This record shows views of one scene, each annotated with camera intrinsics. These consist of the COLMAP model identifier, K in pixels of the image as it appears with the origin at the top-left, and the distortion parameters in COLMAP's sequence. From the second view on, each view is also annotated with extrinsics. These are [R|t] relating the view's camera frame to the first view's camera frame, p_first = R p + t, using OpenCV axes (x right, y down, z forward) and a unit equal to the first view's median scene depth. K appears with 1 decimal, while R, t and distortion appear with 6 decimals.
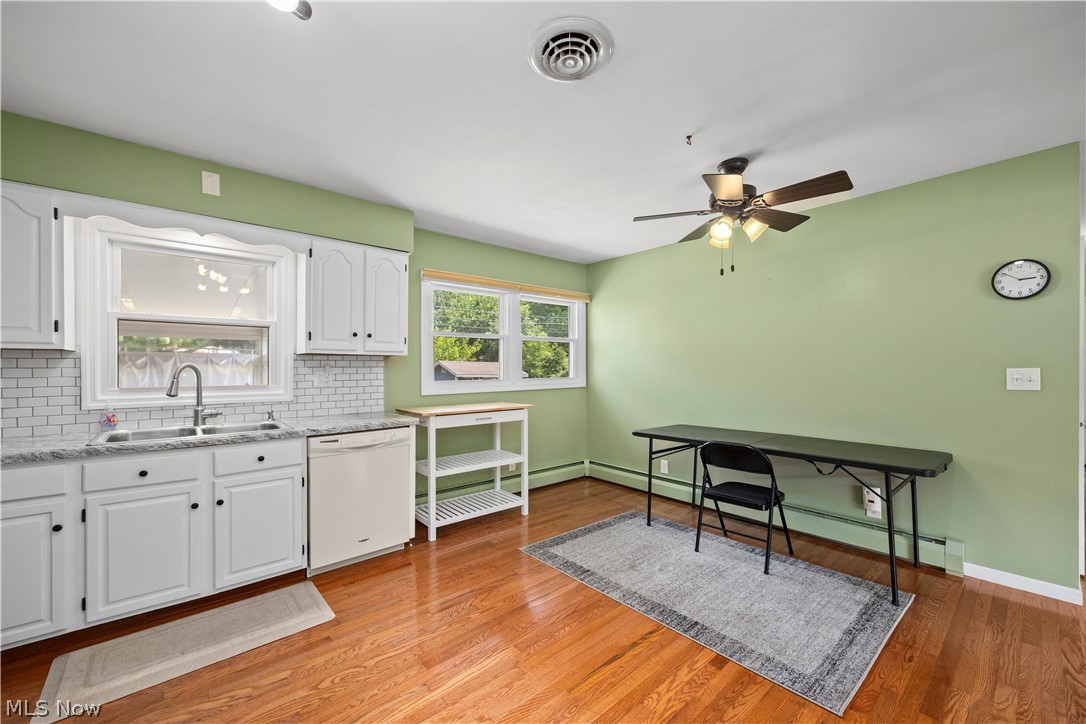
lens RADIAL K [[429.2, 0, 544.2], [0, 429.2, 367.3], [0, 0, 1]] dist [0.000256, -0.000298]
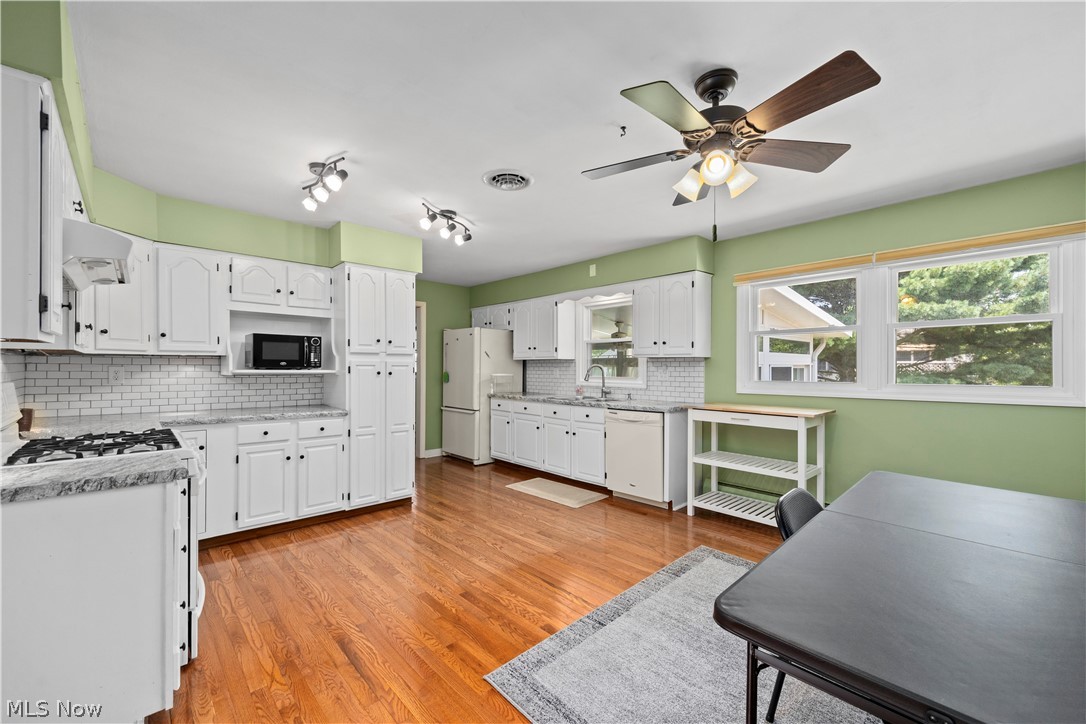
lens RADIAL K [[429.2, 0, 537.9], [0, 429.2, 368.3], [0, 0, 1]] dist [0.000256, -0.000298]
pose [[0.040922, 0.004936, -0.999150, 1.131869], [-0.002817, 0.999984, 0.004825, -0.000739], [0.999158, 0.002618, 0.040935, 0.683915]]
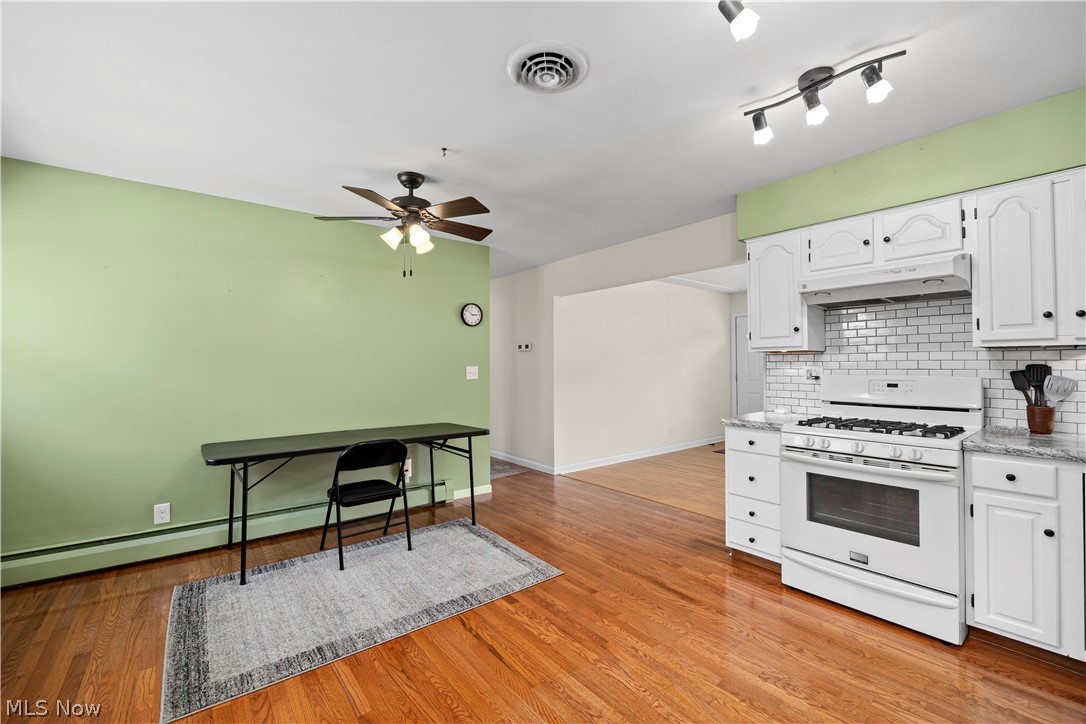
lens RADIAL K [[454.9, 0, 539.6], [0, 454.9, 364.0], [0, 0, 1]] dist [-0.017620, 0.000145]
pose [[0.040949, 0.007637, 0.999132, -0.679708], [0.005120, 0.999956, -0.007853, 0.007064], [-0.999148, 0.005437, 0.040908, 0.637656]]
